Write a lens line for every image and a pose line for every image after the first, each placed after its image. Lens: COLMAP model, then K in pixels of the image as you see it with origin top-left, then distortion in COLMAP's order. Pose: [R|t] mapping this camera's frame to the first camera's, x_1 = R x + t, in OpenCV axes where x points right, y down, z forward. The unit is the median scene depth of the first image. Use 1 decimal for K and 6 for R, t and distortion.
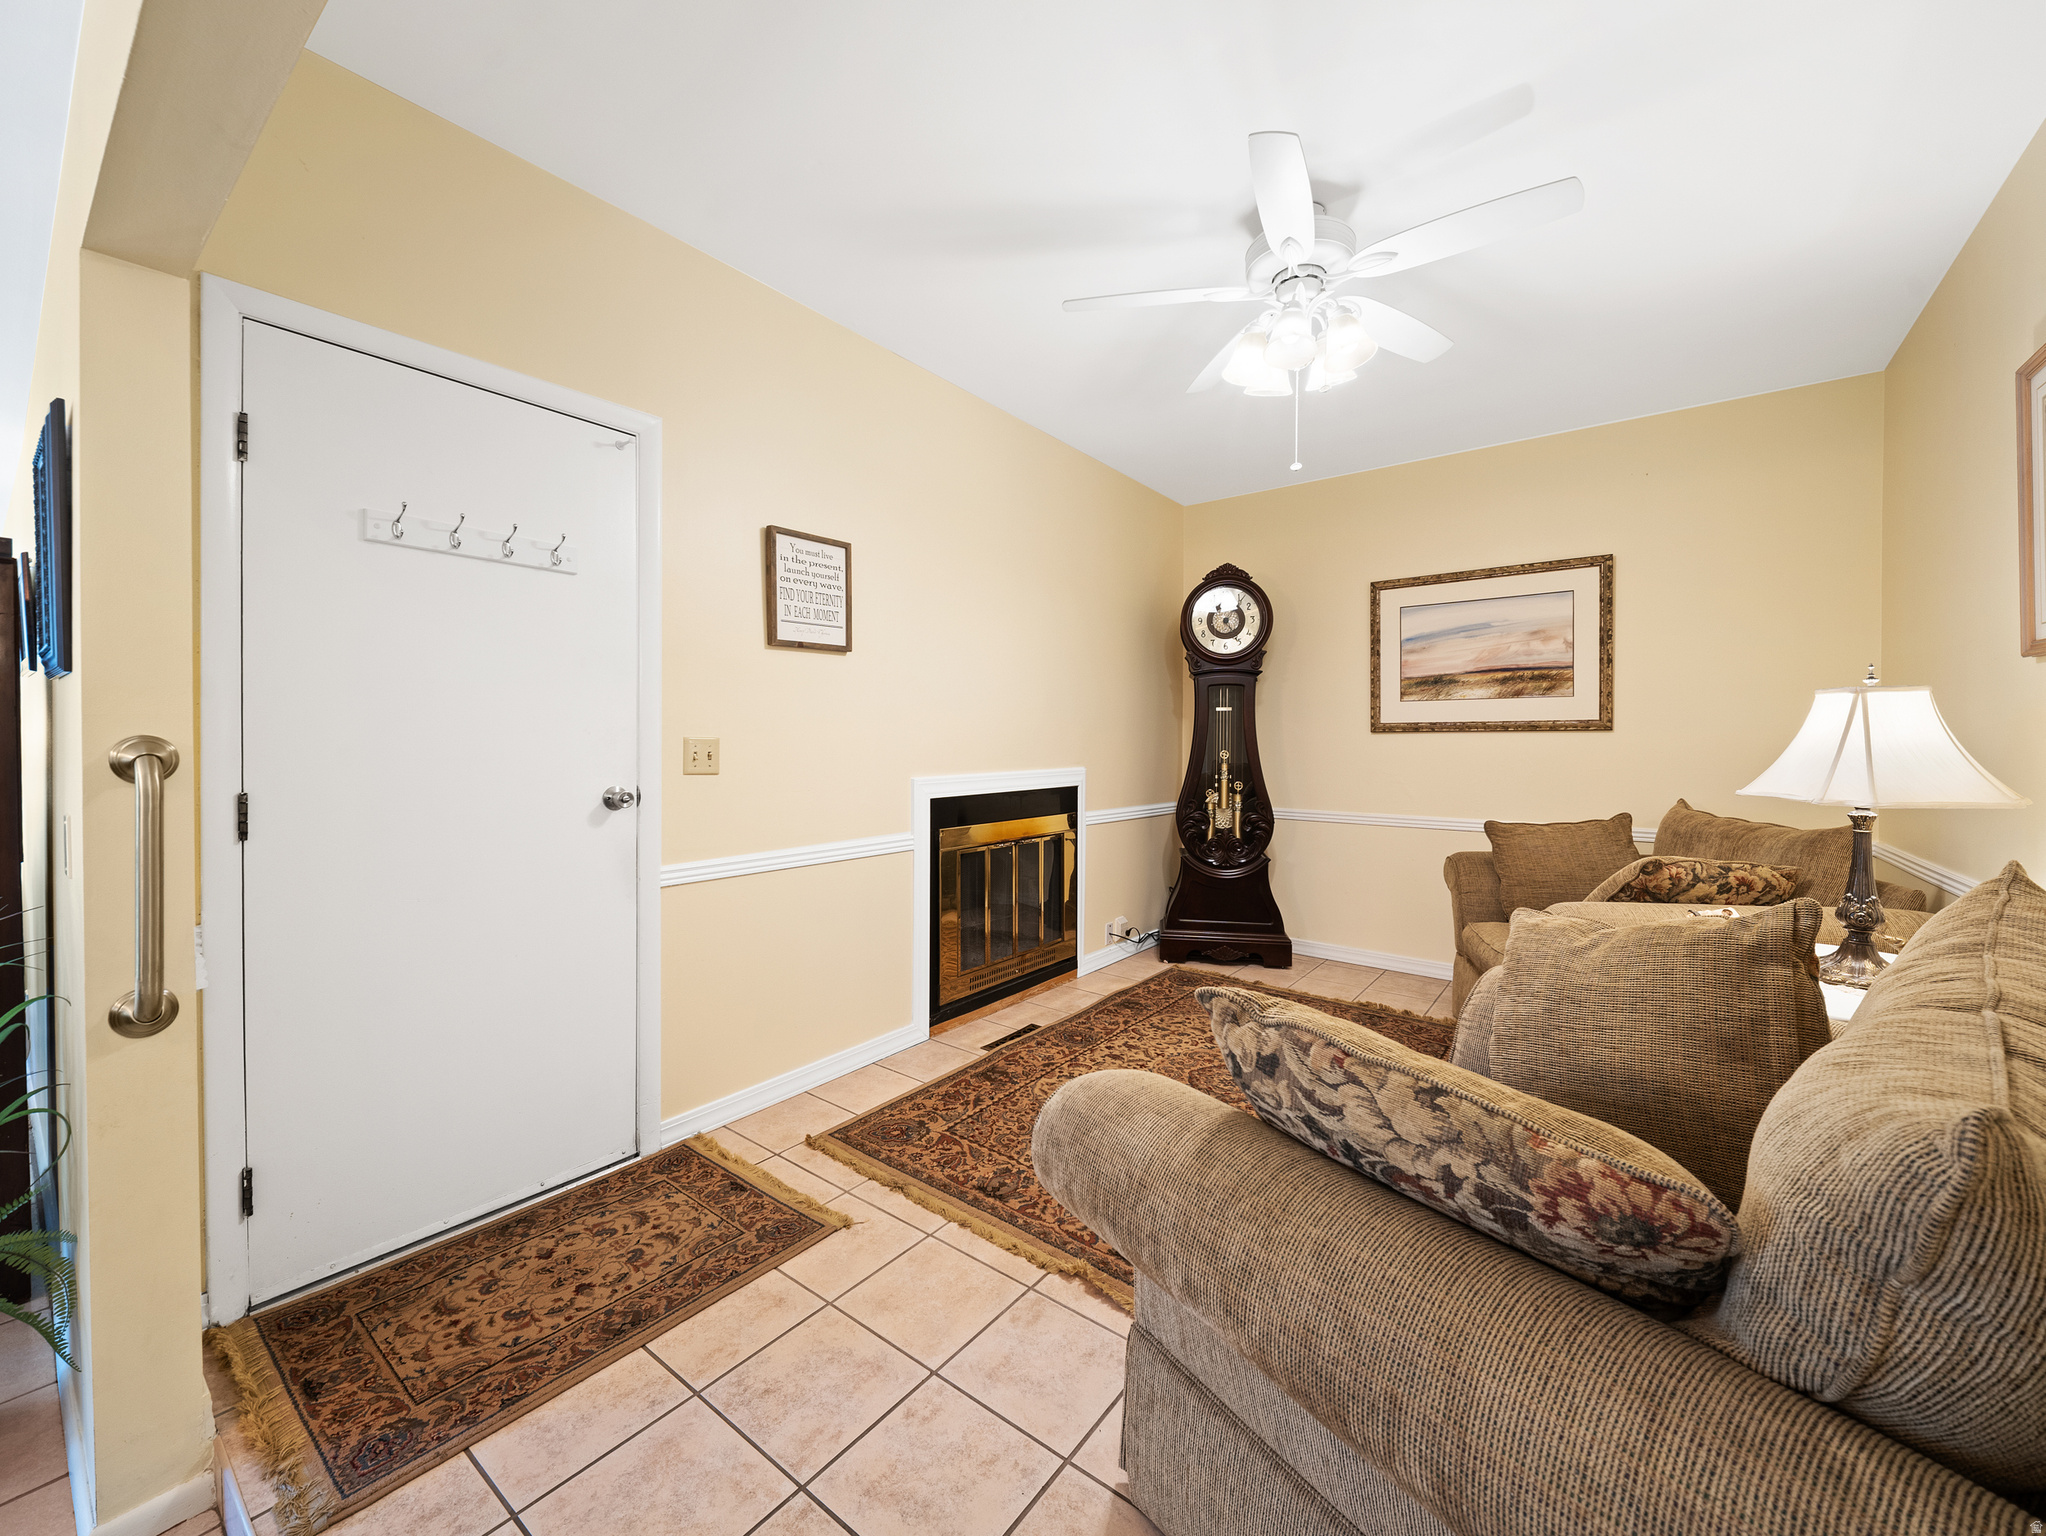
lens RADIAL K [[805.6, 0, 1012.3], [0, 805.6, 751.4], [0, 0, 1]] dist [0.007006, -0.005608]
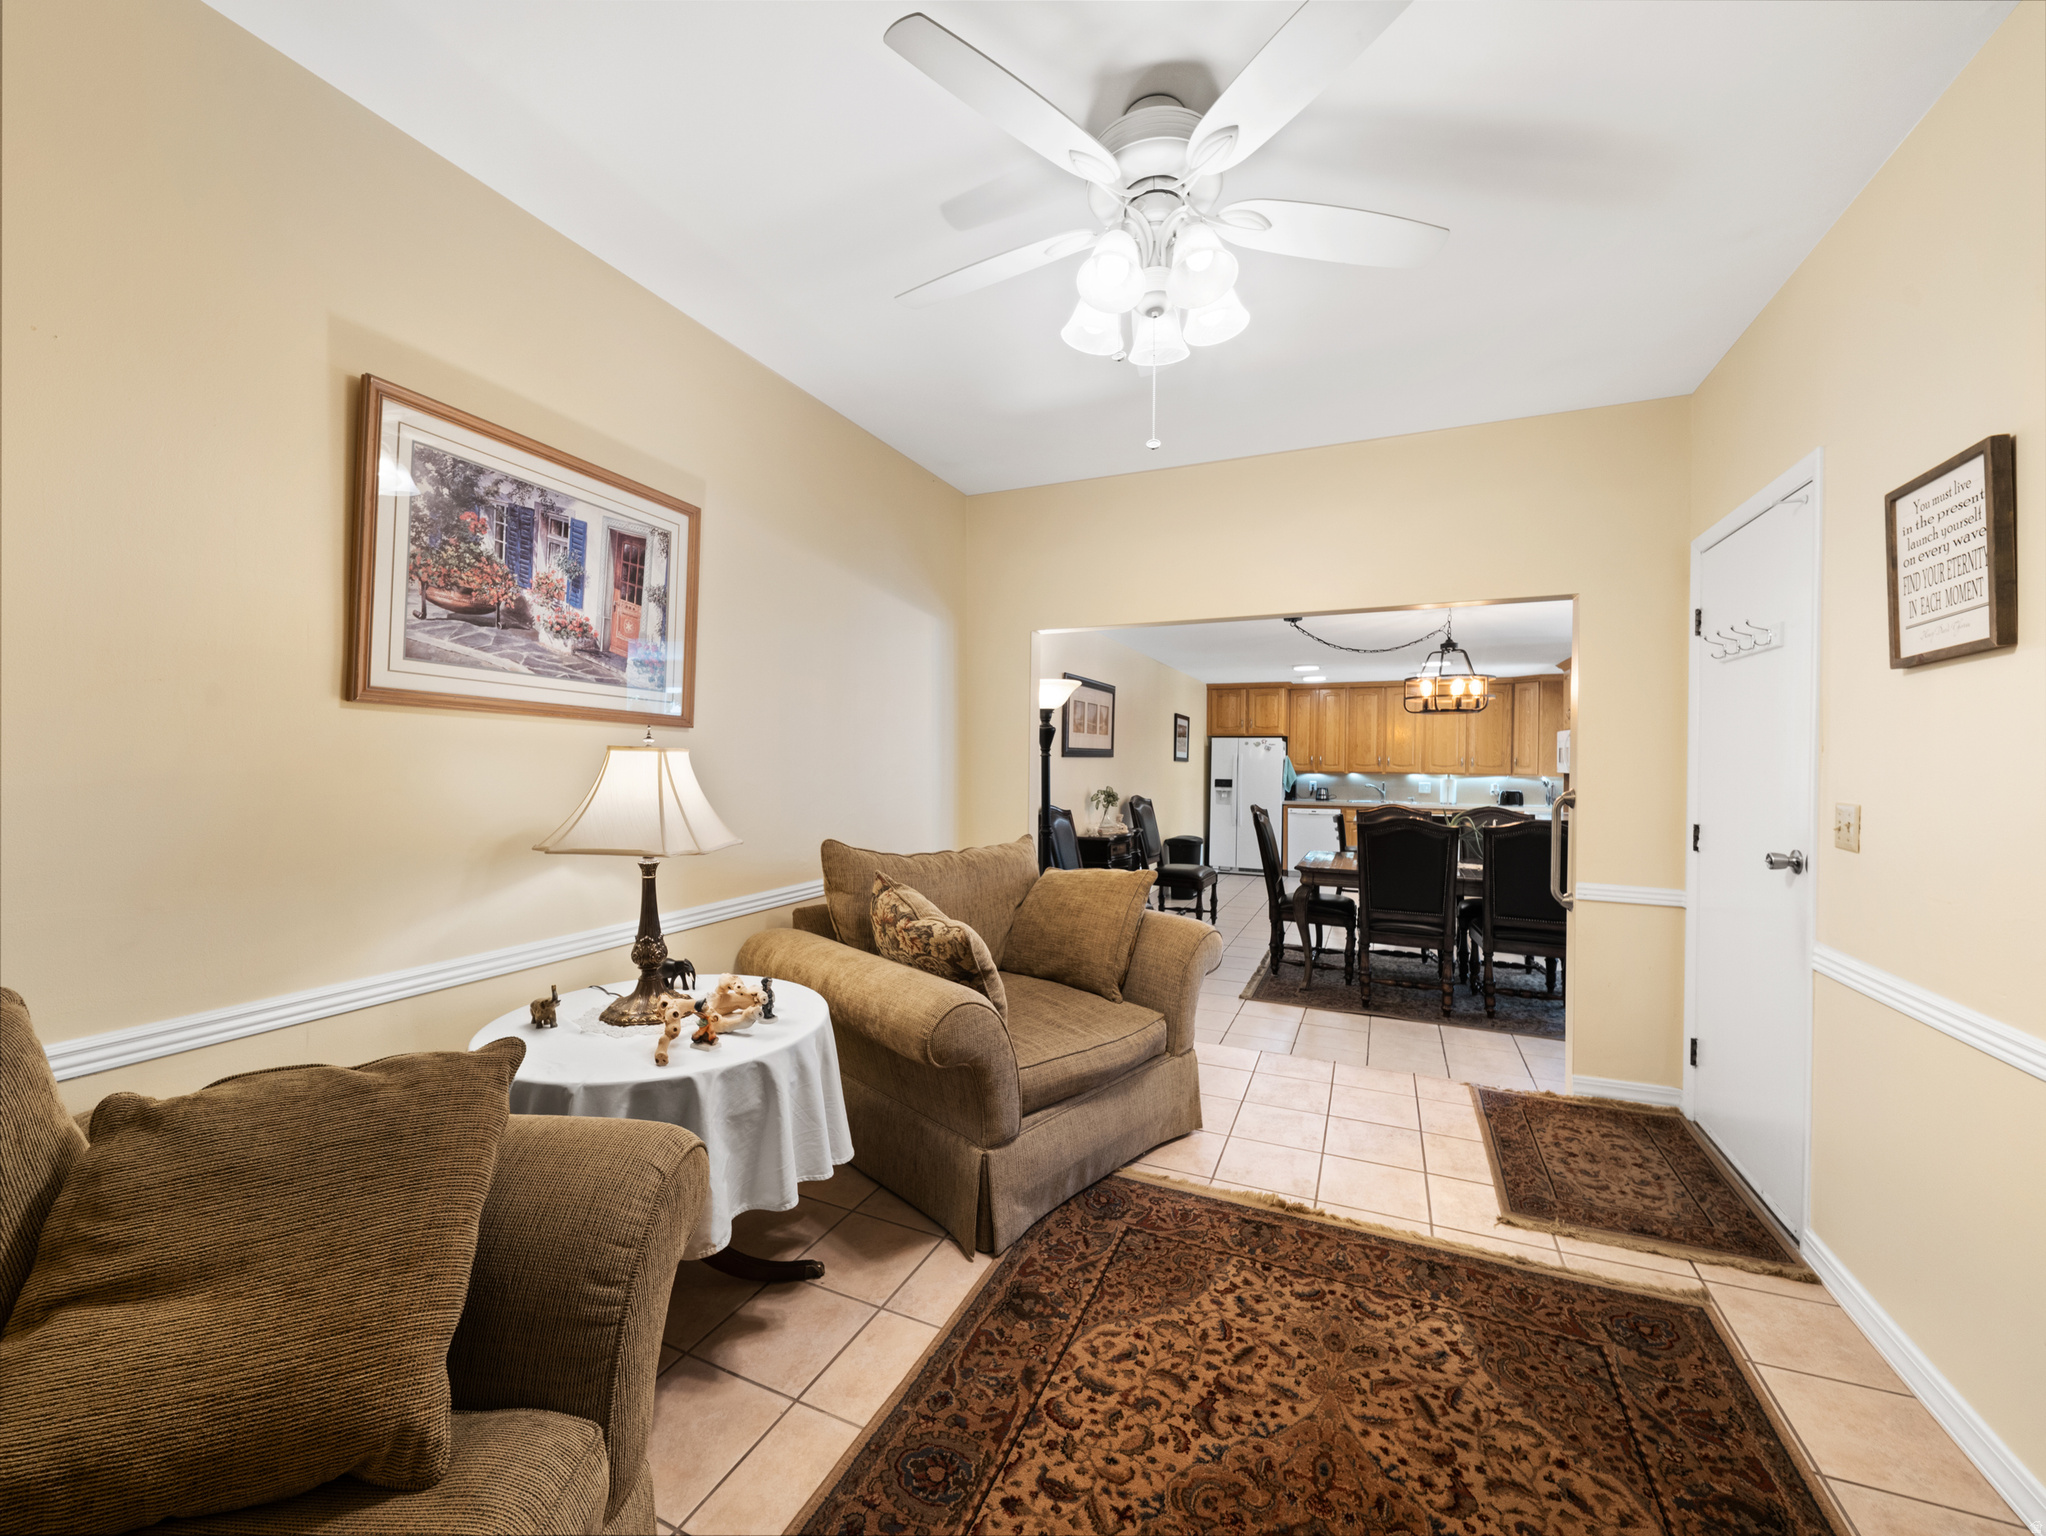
lens RADIAL K [[805.6, 0, 1006.6], [0, 805.6, 778.7], [0, 0, 1]] dist [0.007006, -0.005608]
pose [[-0.976692, -0.006318, -0.214552, 0.743956], [-0.012566, 0.999535, 0.027769, -0.066939], [0.214277, 0.029818, -0.976318, 1.968377]]
